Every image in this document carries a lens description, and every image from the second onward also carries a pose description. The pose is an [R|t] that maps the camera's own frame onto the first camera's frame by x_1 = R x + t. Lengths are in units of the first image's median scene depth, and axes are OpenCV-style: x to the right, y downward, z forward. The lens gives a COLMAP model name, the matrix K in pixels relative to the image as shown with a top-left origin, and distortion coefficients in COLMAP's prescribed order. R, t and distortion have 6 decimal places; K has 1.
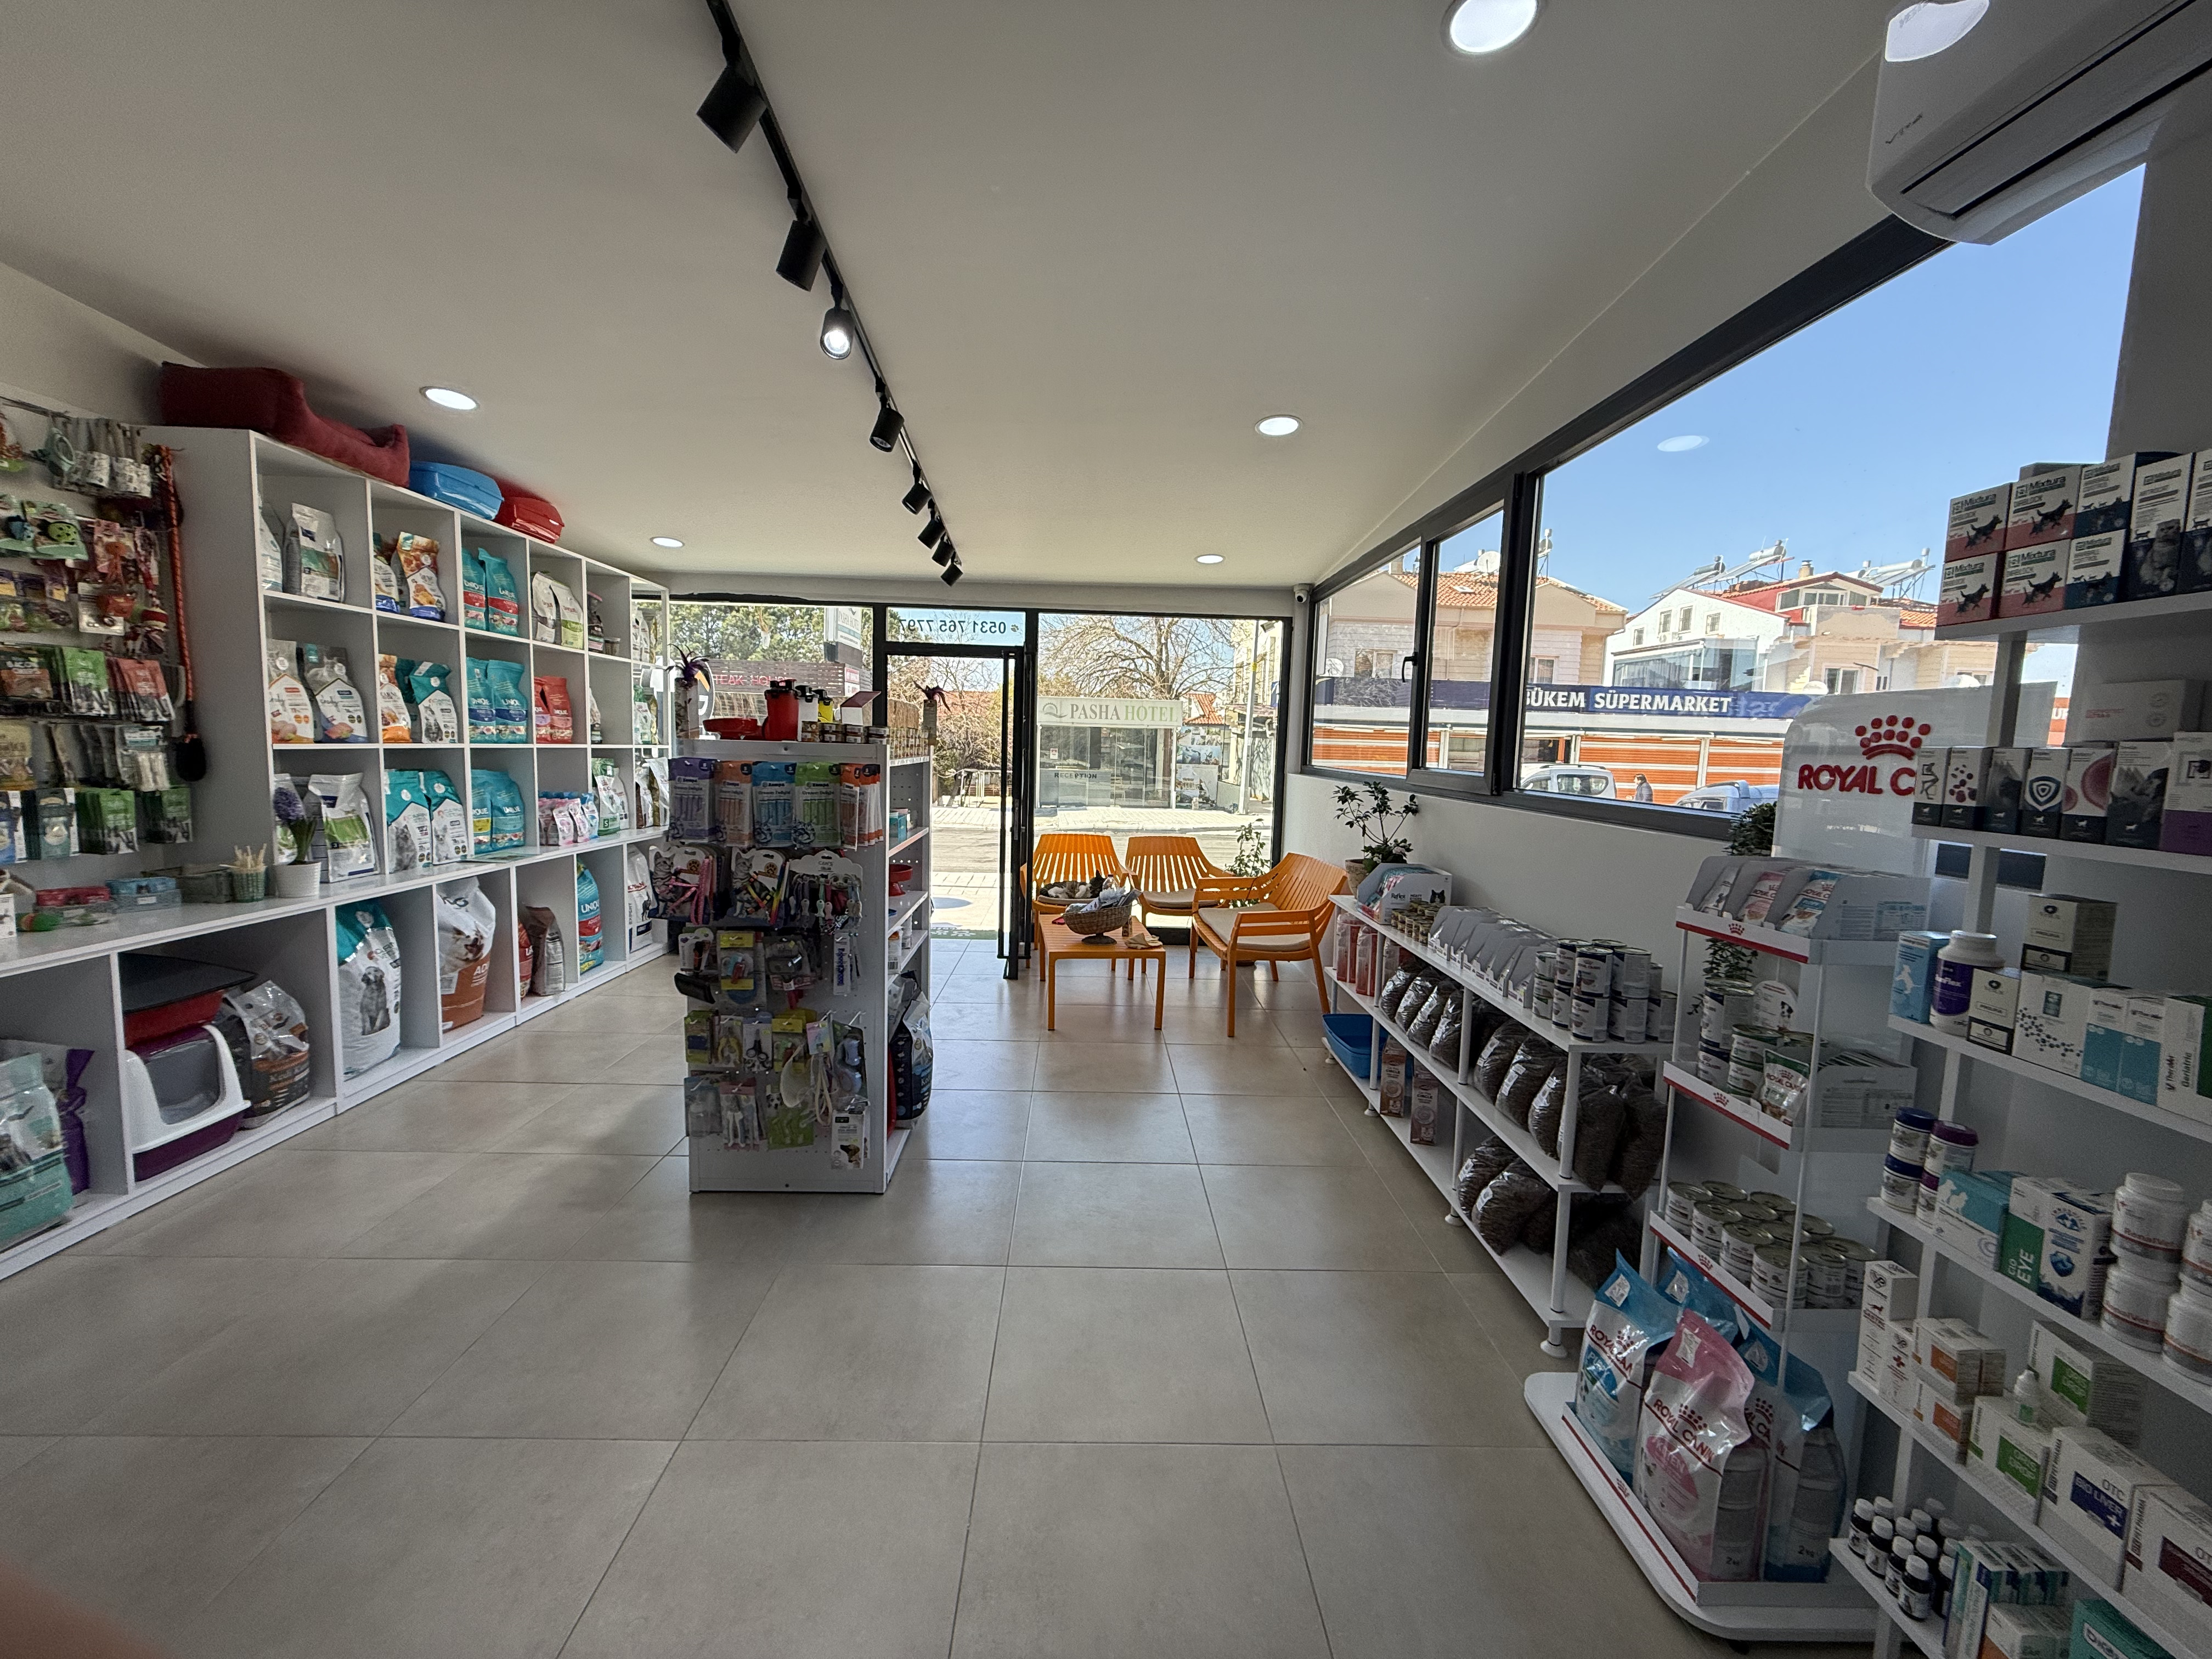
lens RADIAL K [[873.5, 0, 1106.0], [0, 873.5, 829.5], [0, 0, 1]] dist [-0.000457, -0.000035]
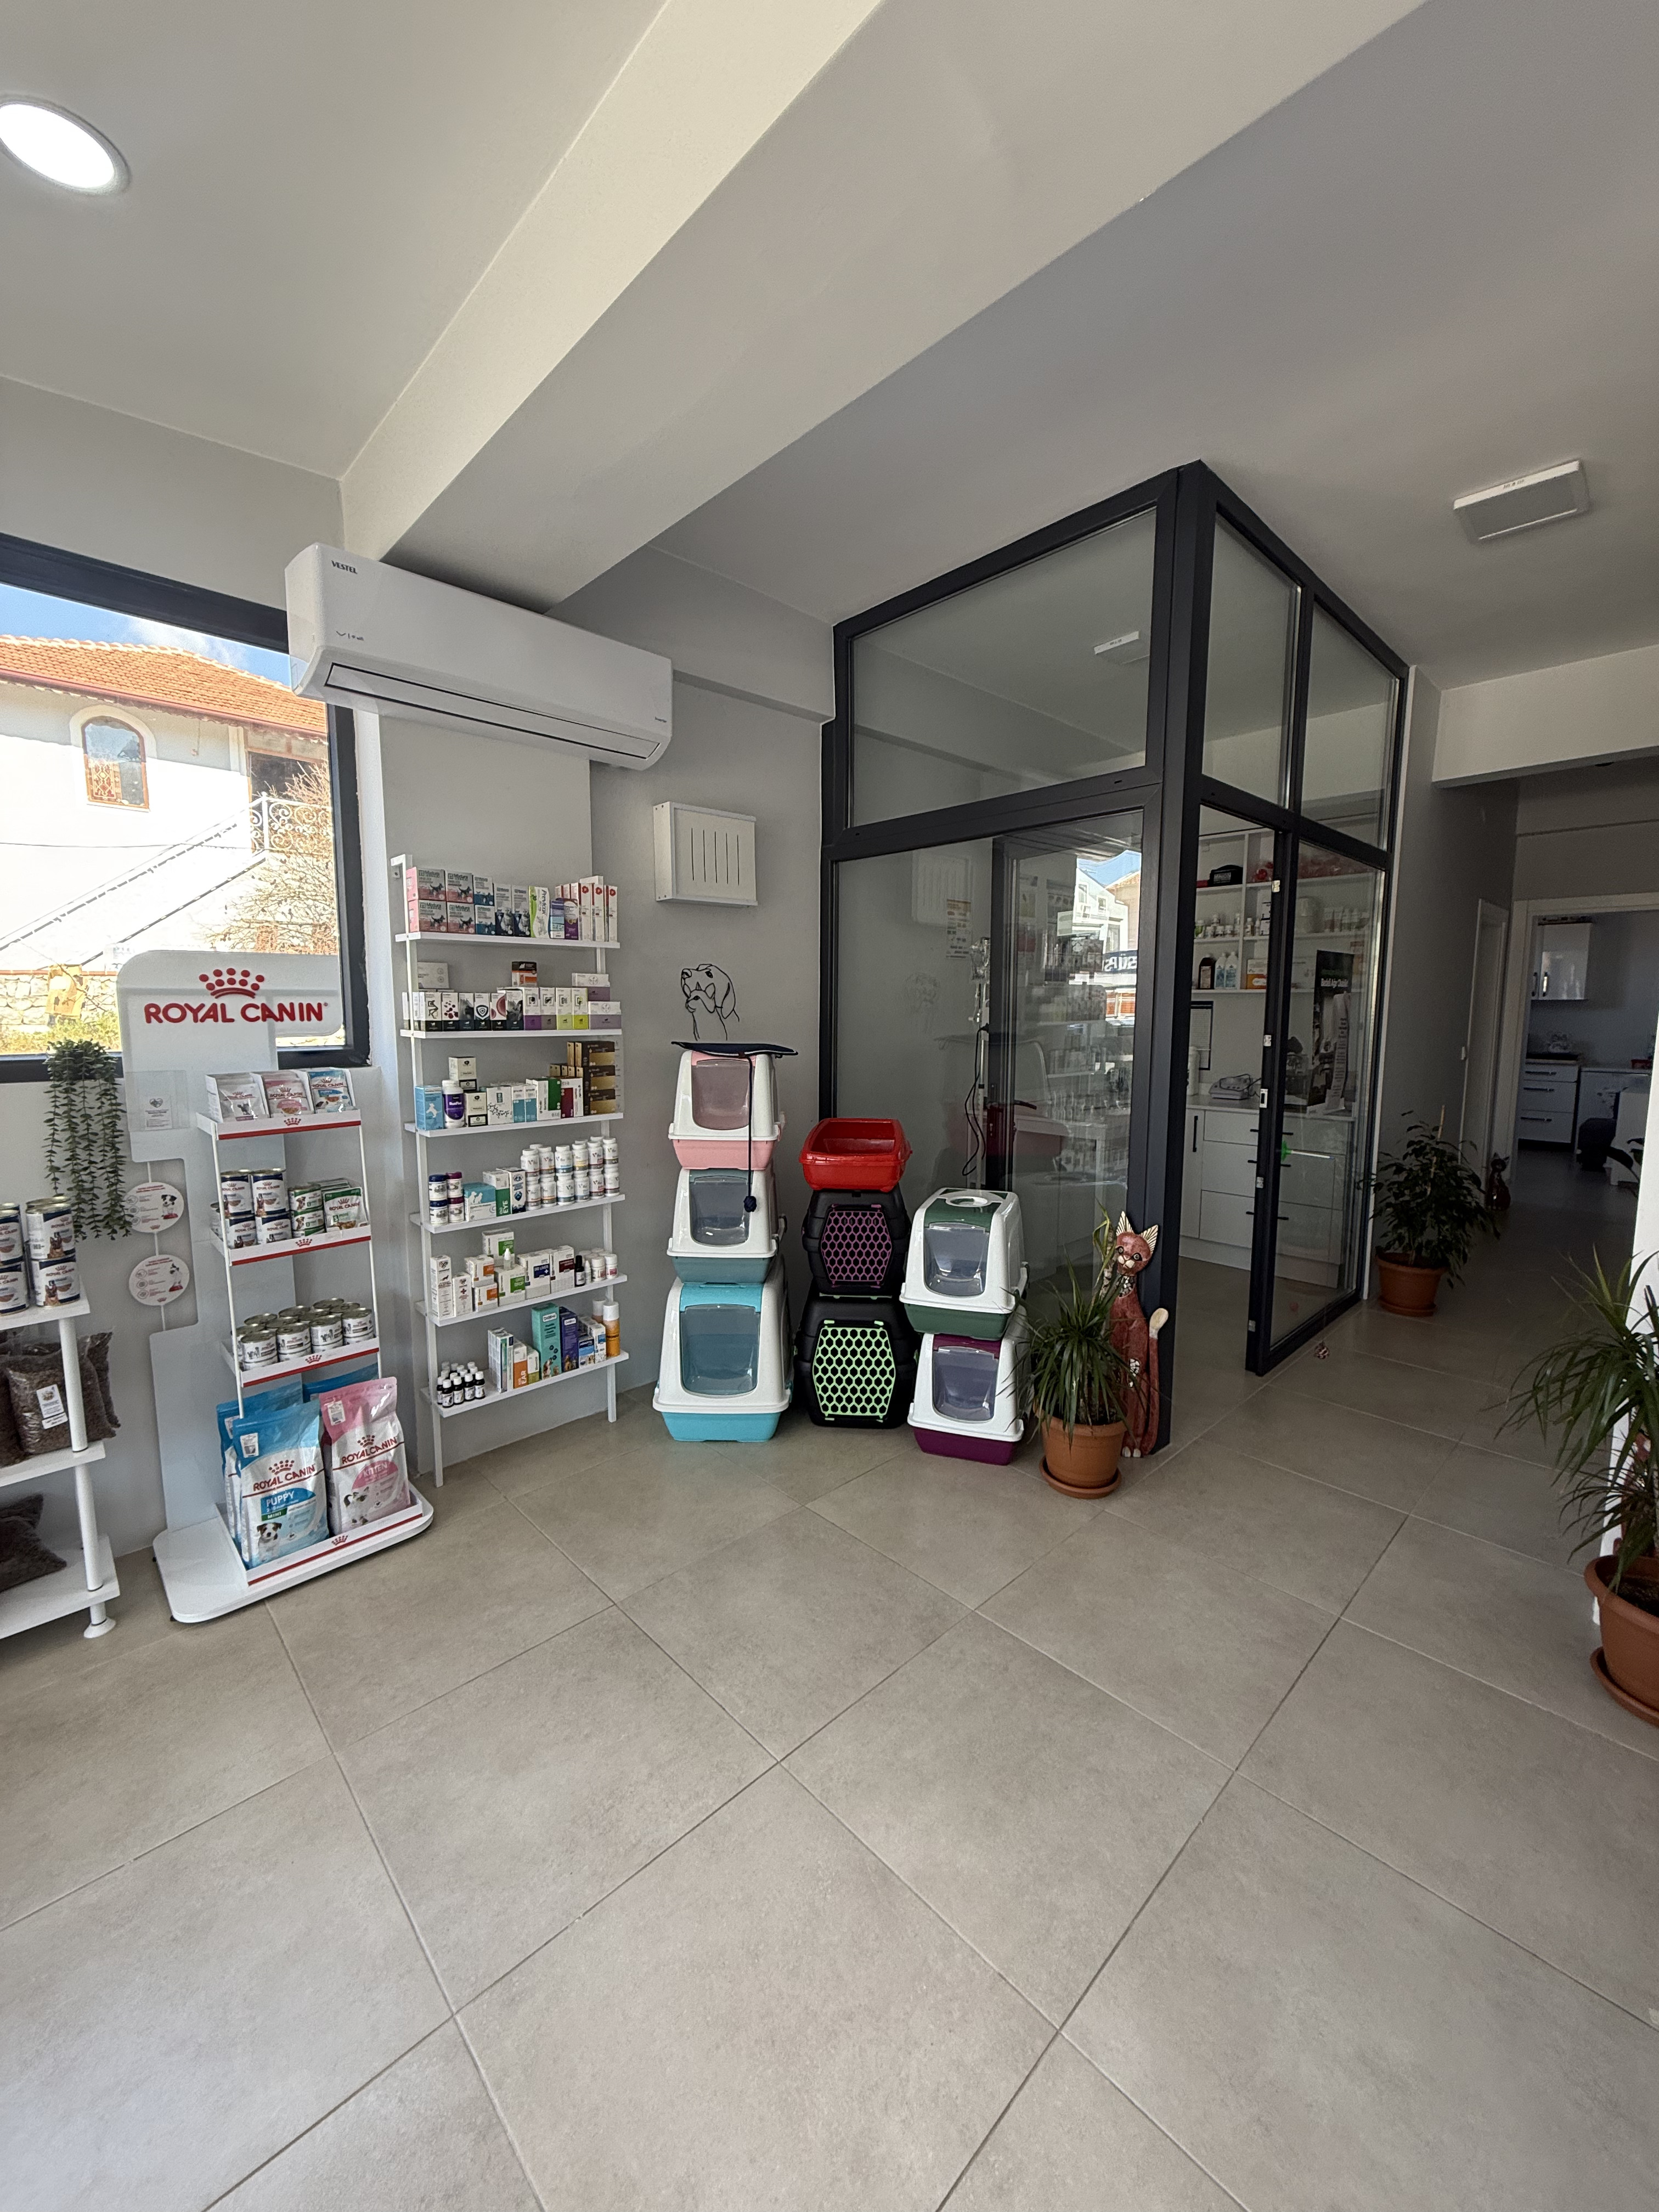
lens RADIAL K [[873.5, 0, 829.5], [0, 873.5, 1106.0], [0, 0, 1]] dist [-0.000457, -0.000035]
pose [[-0.668987, -0.117283, 0.733963, -0.894695], [0.054500, 0.977074, 0.205806, -0.154735], [-0.741273, 0.177682, -0.647258, 1.272382]]
